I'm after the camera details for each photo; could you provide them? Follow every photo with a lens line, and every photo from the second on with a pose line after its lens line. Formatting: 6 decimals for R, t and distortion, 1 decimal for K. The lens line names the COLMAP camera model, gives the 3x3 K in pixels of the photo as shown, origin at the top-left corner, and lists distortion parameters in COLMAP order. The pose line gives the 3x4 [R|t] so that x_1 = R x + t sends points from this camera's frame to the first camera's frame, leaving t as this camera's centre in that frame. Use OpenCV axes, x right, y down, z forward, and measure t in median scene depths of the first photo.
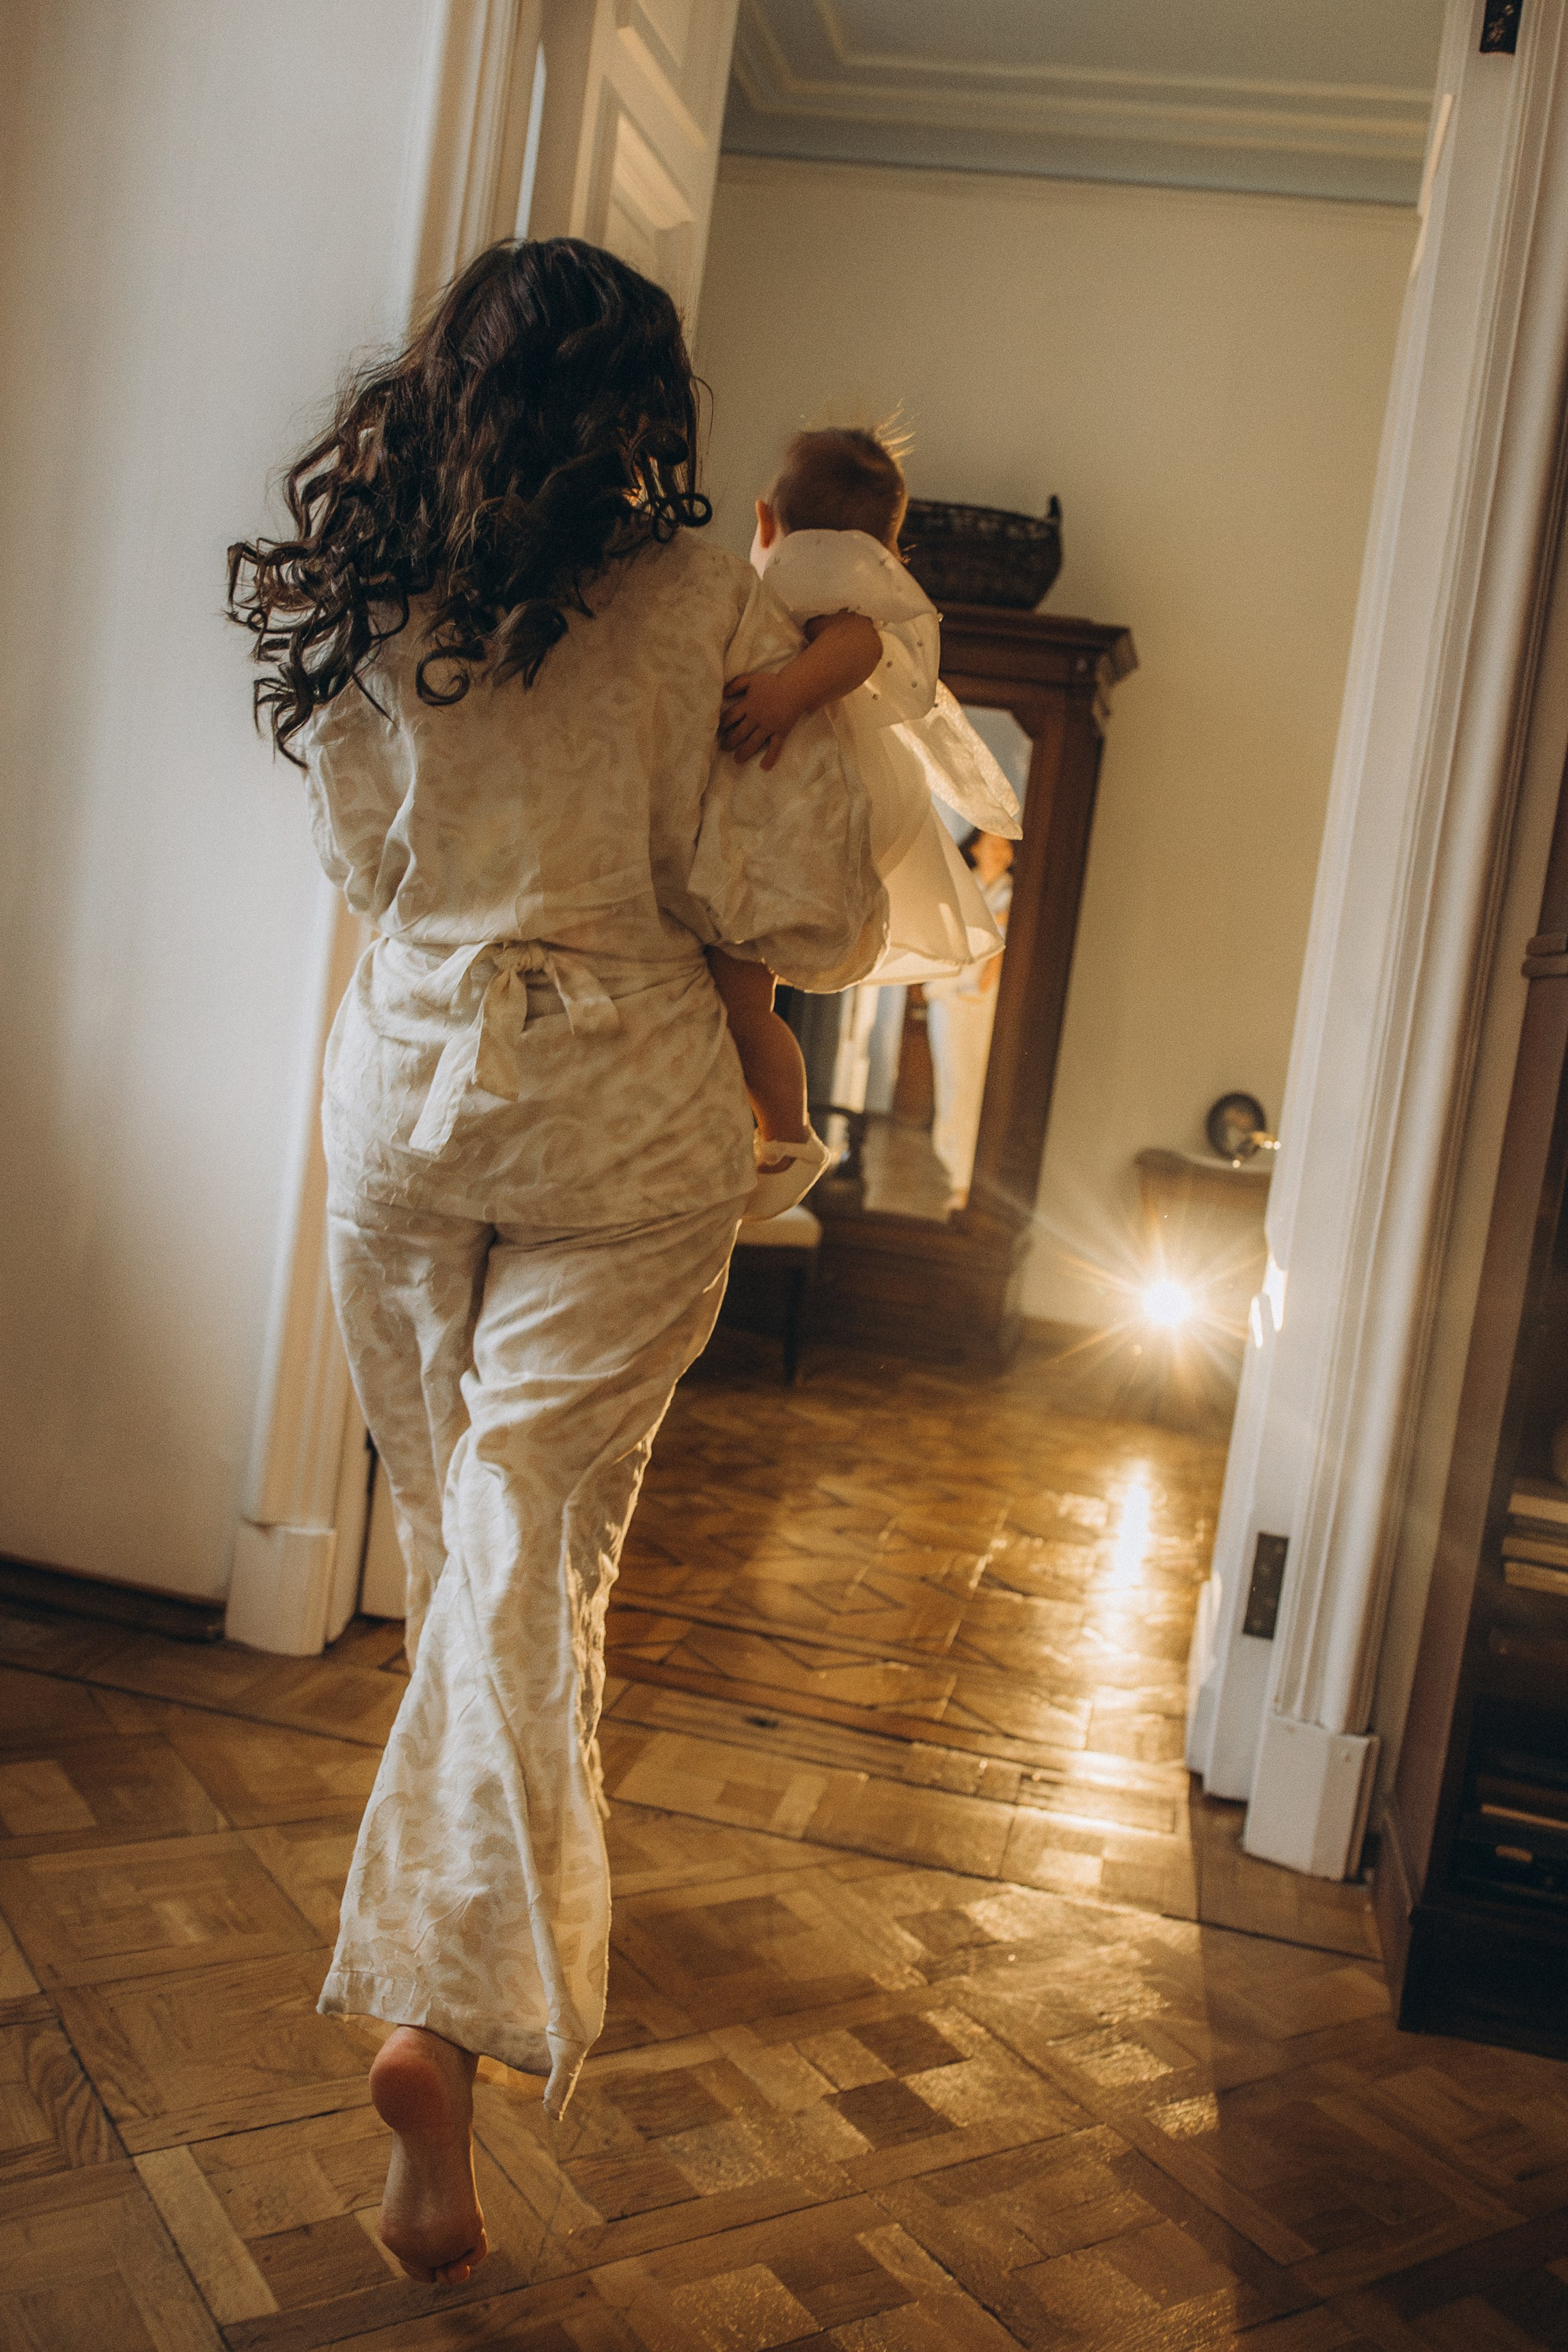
lens RADIAL K [[2094.2, 0, 816.3], [0, 2094.2, 1078.1], [0, 0, 1]] dist [-0.040963, 0.040025]
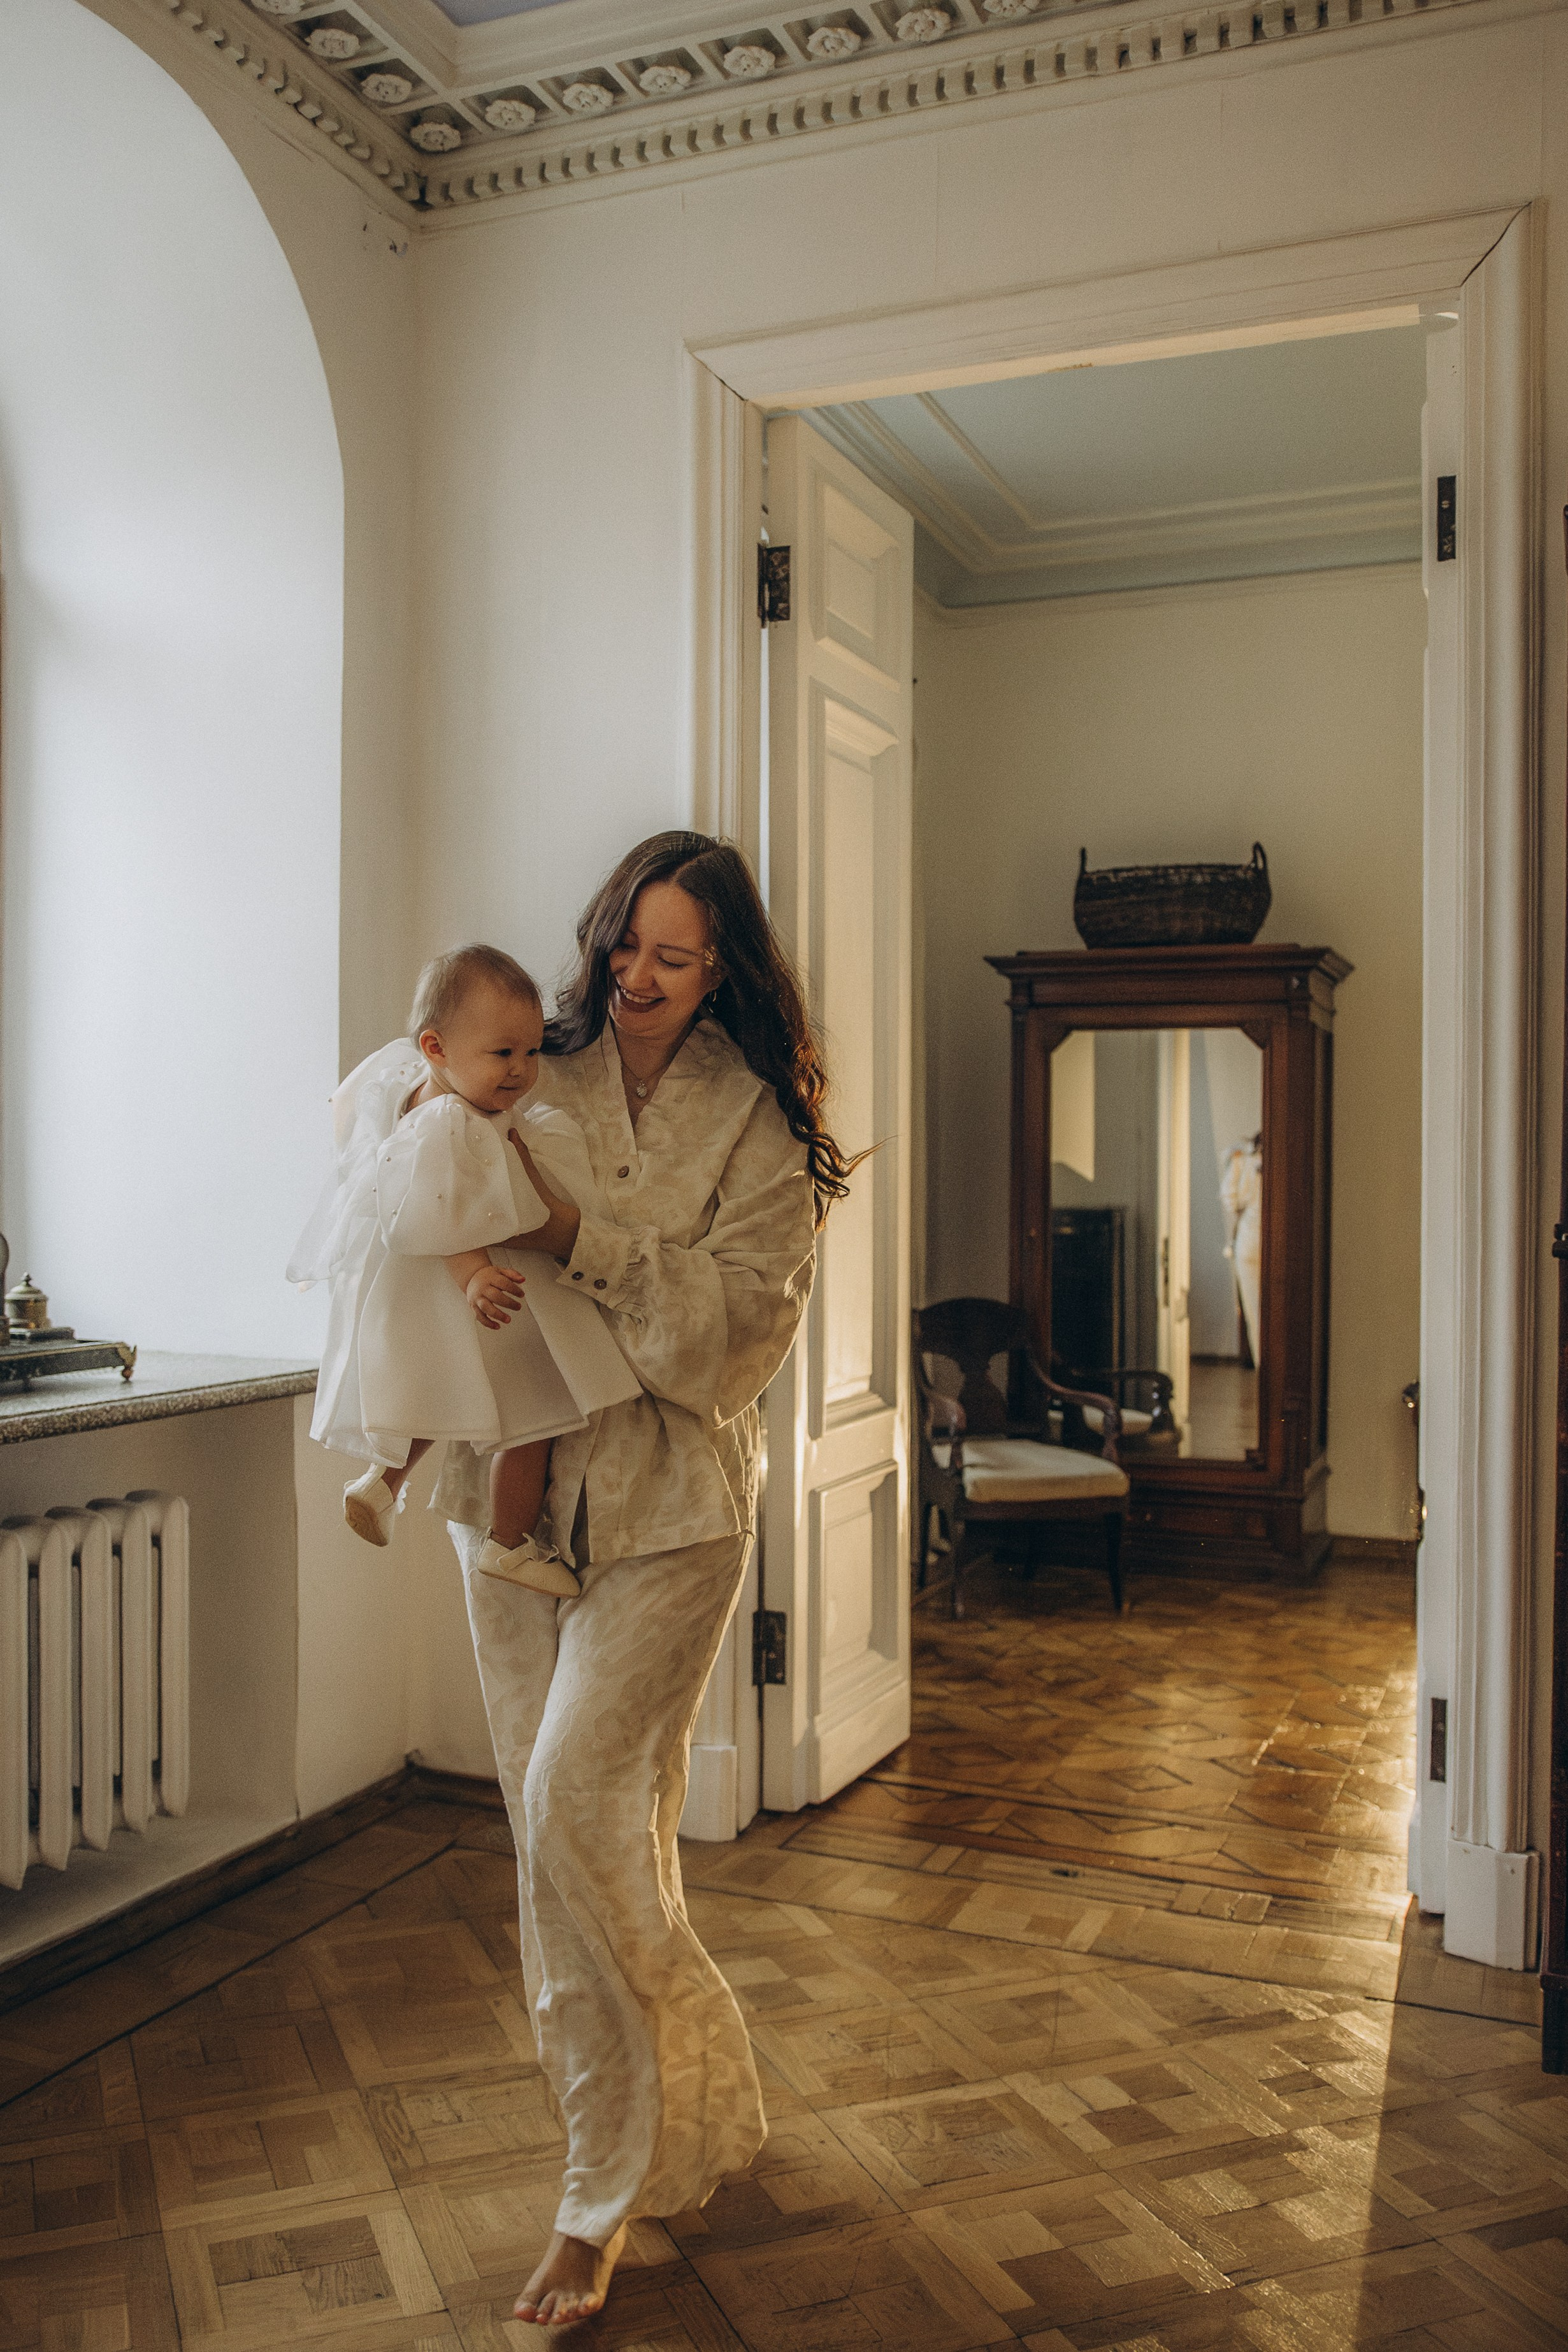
lens RADIAL K [[1917.5, 0, 766.1], [0, 1917.5, 1190.3], [0, 0, 1]] dist [-0.027408, 0.009587]
pose [[0.969109, -0.126113, -0.211950, 0.098849], [0.108970, 0.989894, -0.090751, -0.027620], [0.221253, 0.064851, 0.973058, -0.235696]]
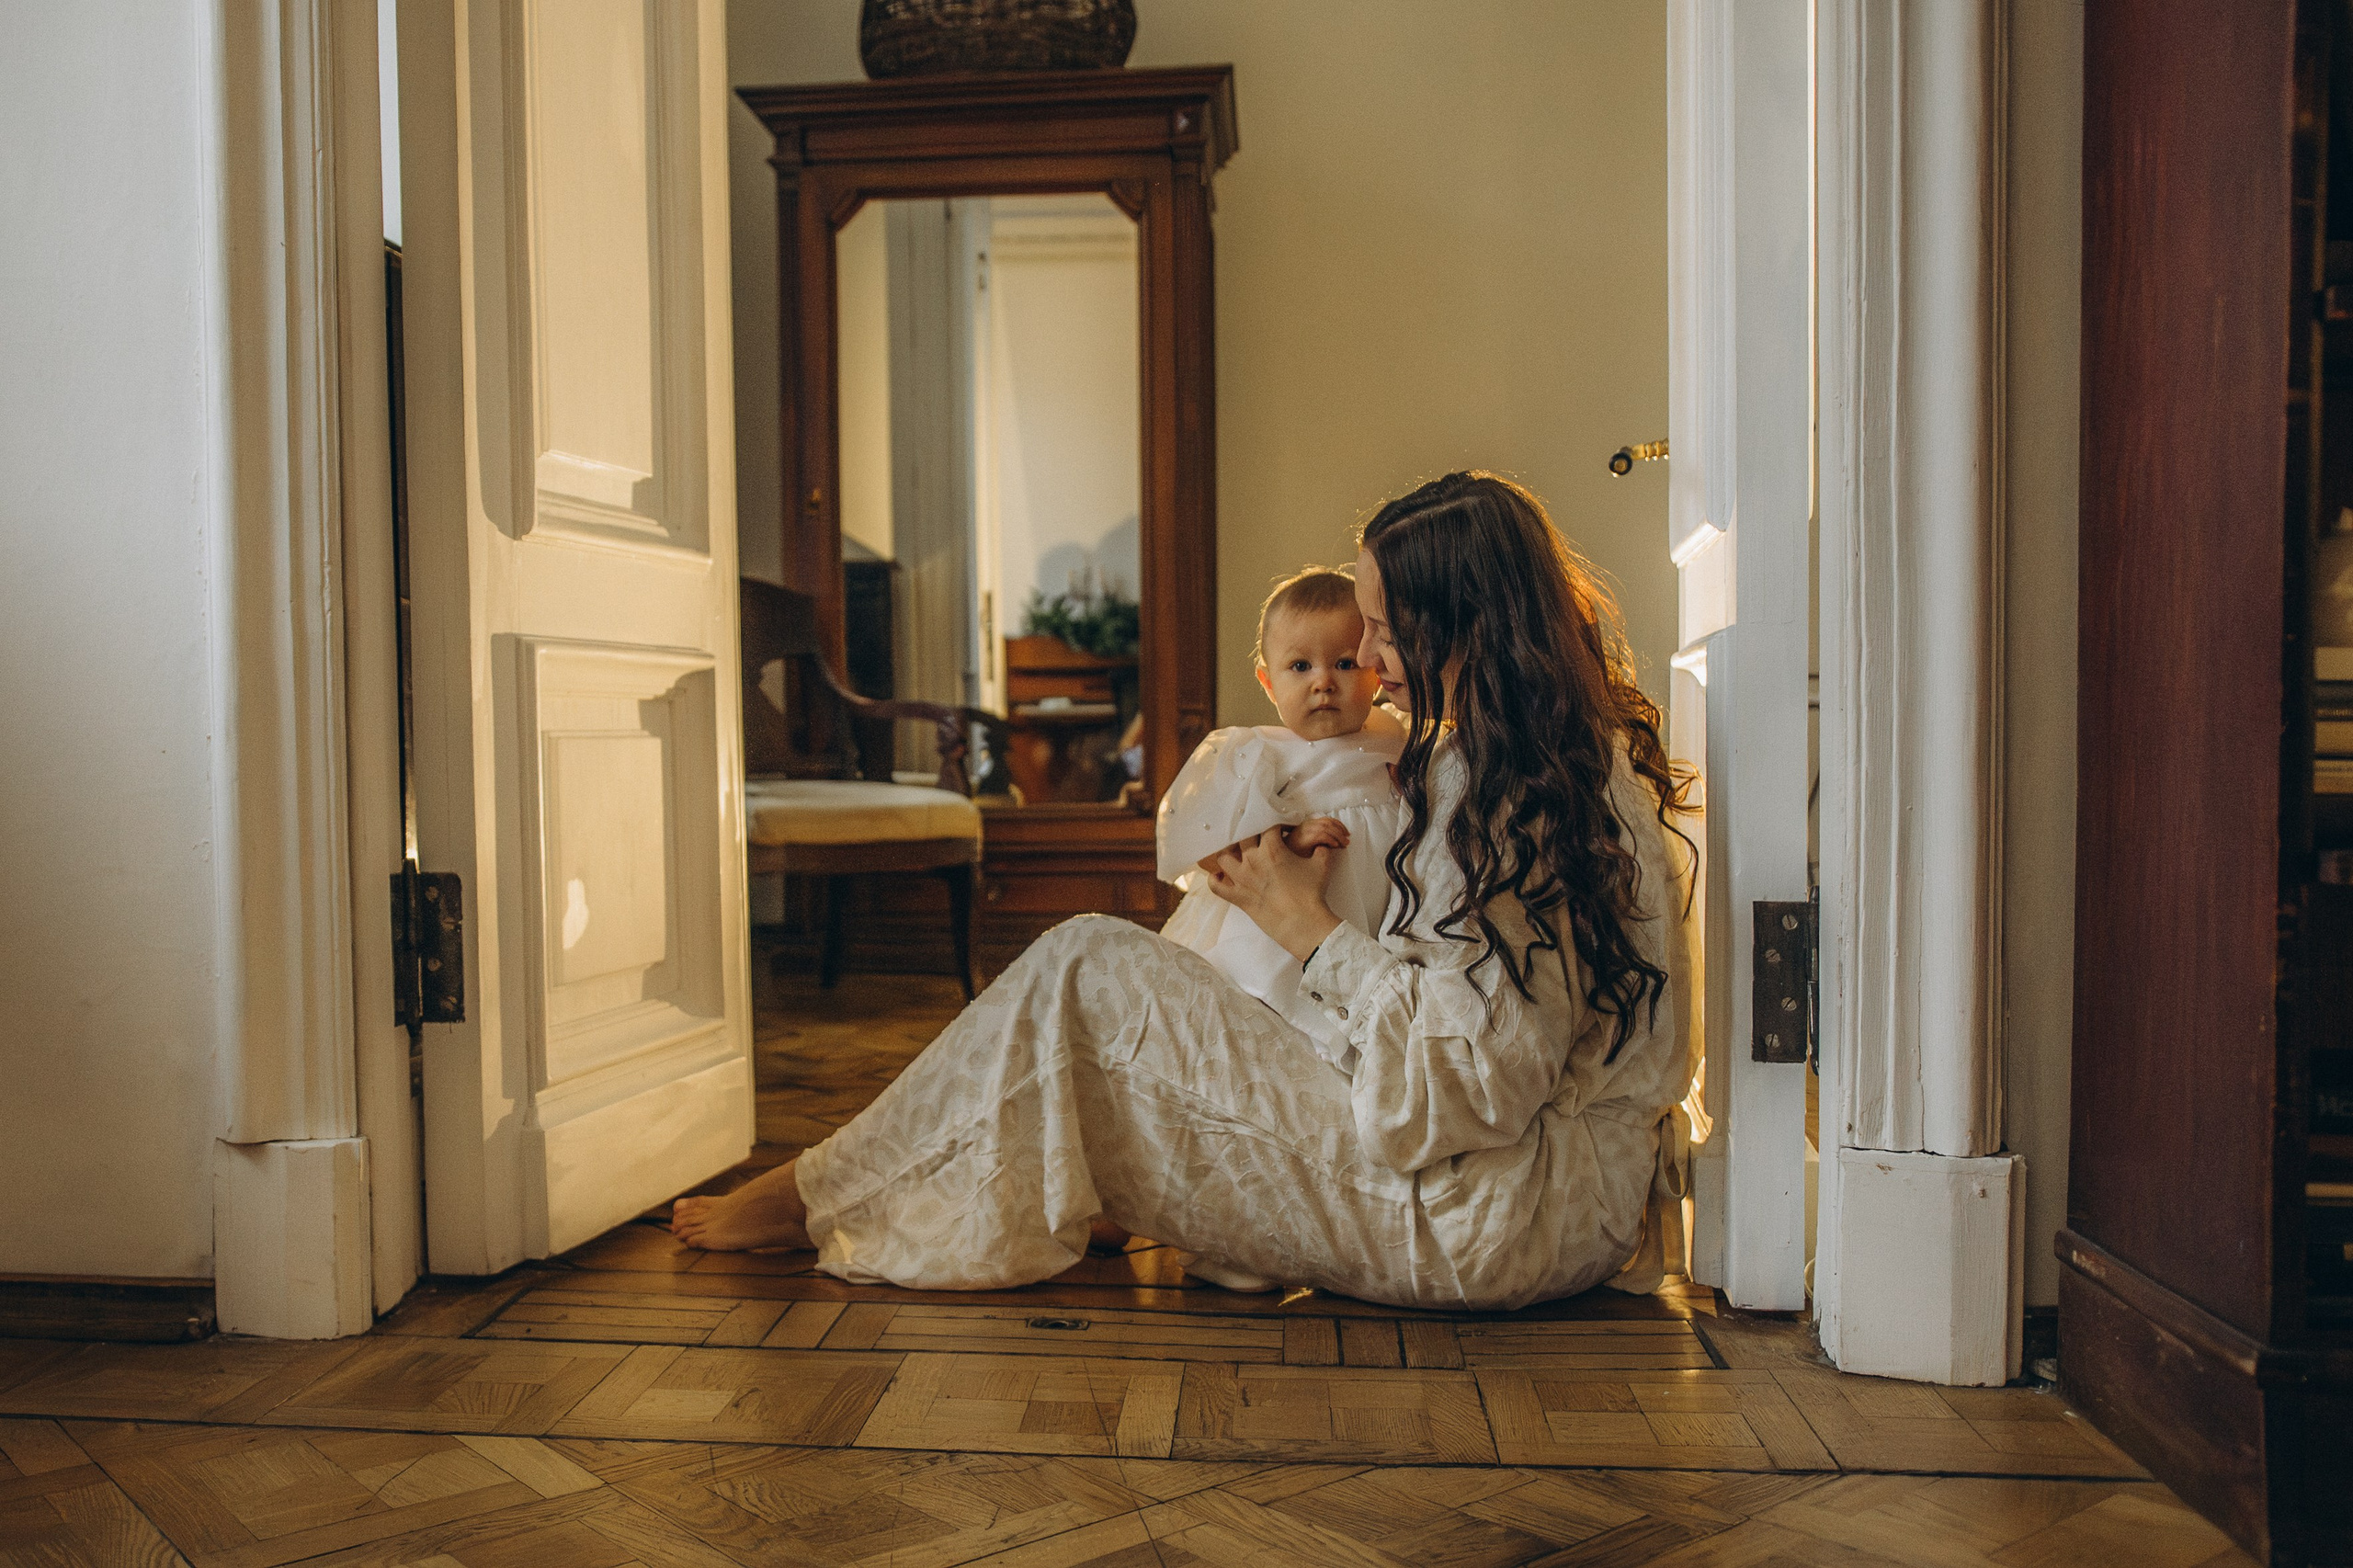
lens RADIAL K [[2095.2, 0, 1035.5], [0, 2095.2, 835.9], [0, 0, 1]] dist [-0.040963, 0.040025]
pose [[0.986727, -0.151404, 0.058714, -0.047303], [0.151878, 0.988392, -0.003670, 0.155640], [-0.057477, 0.012538, 0.998268, 0.333697]]
